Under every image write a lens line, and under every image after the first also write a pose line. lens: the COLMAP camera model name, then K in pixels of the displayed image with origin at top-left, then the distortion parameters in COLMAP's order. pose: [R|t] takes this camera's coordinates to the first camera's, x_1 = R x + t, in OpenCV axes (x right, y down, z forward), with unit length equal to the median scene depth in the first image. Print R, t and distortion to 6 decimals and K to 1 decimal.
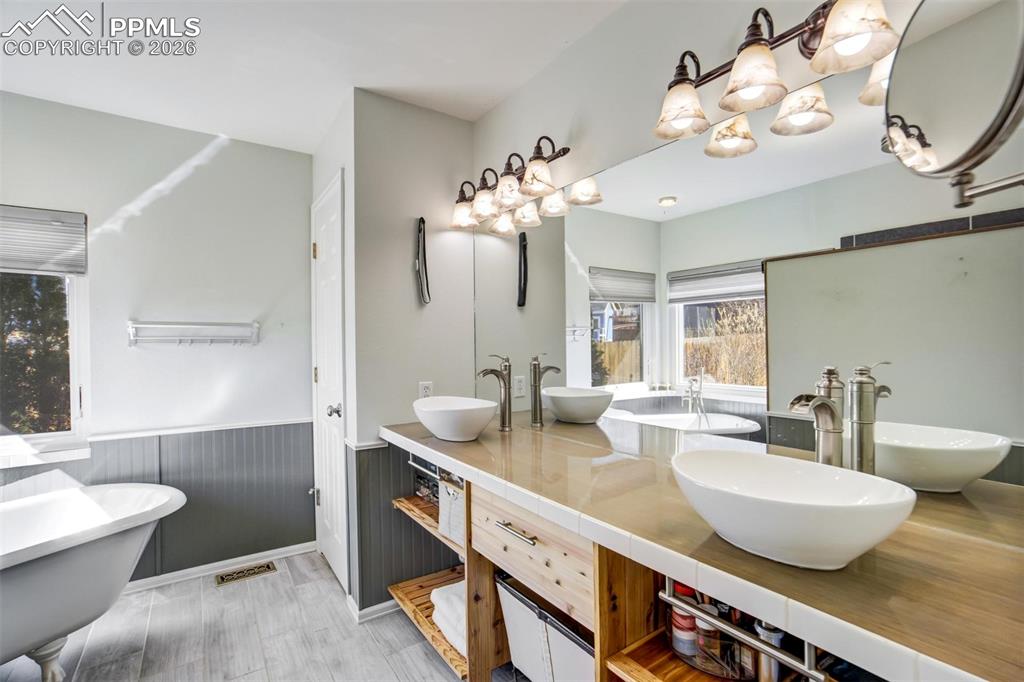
lens RADIAL K [[471.4, 0, 508.1], [0, 471.4, 346.0], [0, 0, 1]] dist [-0.024974, 0.000970]
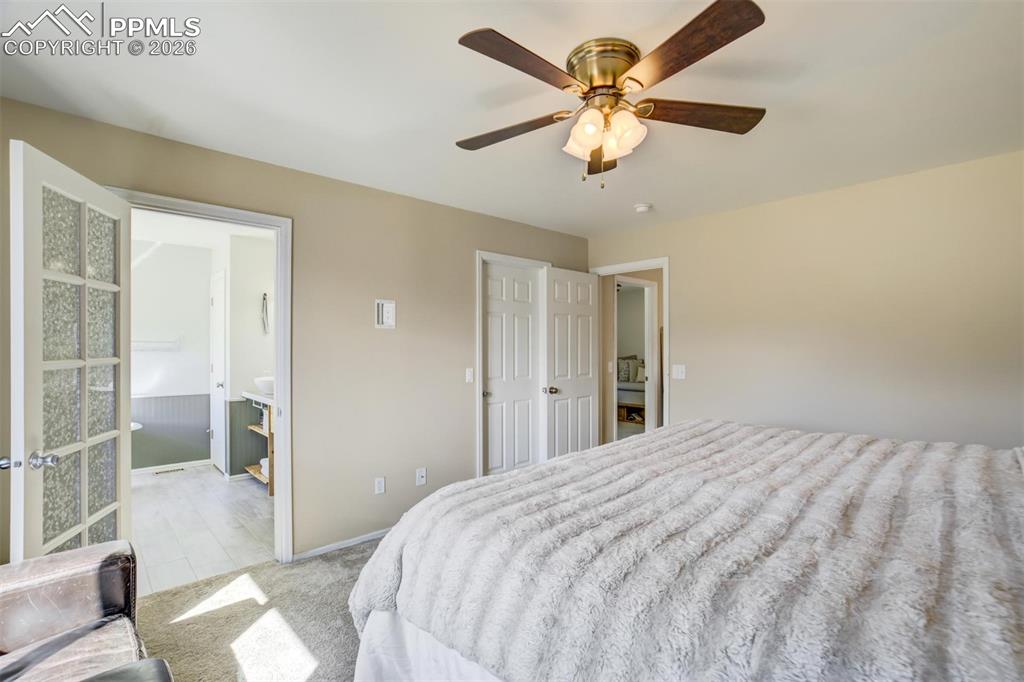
lens RADIAL K [[471.4, 0, 508.1], [0, 471.4, 346.0], [0, 0, 1]] dist [-0.024974, 0.000970]
pose [[0.988061, 0.000770, 0.154063, 0.539661], [0.000790, 0.999949, -0.010064, -0.007327], [-0.154063, 0.010065, 0.988010, -1.164696]]
